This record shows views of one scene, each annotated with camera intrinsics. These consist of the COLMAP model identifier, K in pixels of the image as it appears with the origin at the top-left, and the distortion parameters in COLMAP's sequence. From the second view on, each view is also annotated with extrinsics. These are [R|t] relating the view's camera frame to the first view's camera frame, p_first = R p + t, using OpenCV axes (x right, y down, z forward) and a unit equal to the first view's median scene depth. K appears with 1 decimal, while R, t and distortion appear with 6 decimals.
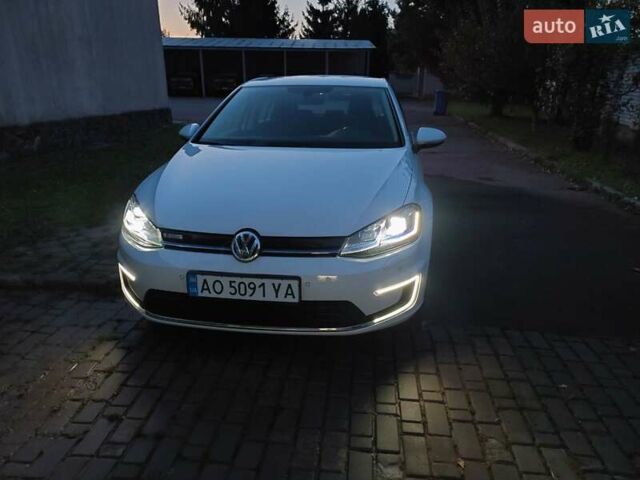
lens RADIAL K [[461.7, 0, 320.0], [0, 461.7, 240.0], [0, 0, 1]] dist [-0.006258, -0.001110]
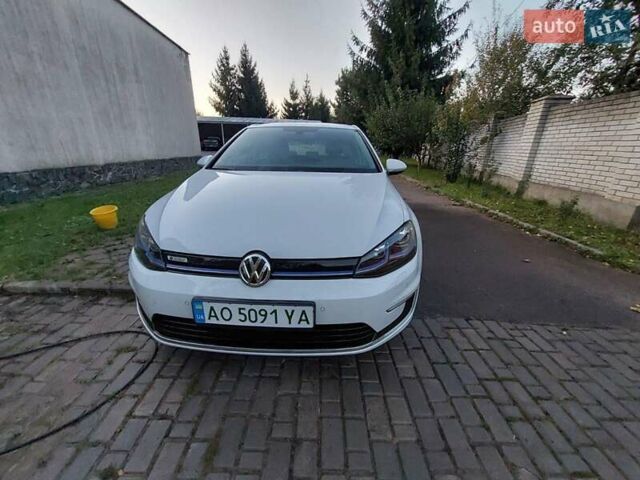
lens RADIAL K [[255.2, 0, 320.0], [0, 255.2, 240.0], [0, 0, 1]] dist [-0.022678, 0.000093]
pose [[0.994434, -0.019845, 0.103474, -0.078382], [0.017111, 0.999483, 0.027238, -0.057666], [-0.103961, -0.025316, 0.994259, 0.451032]]
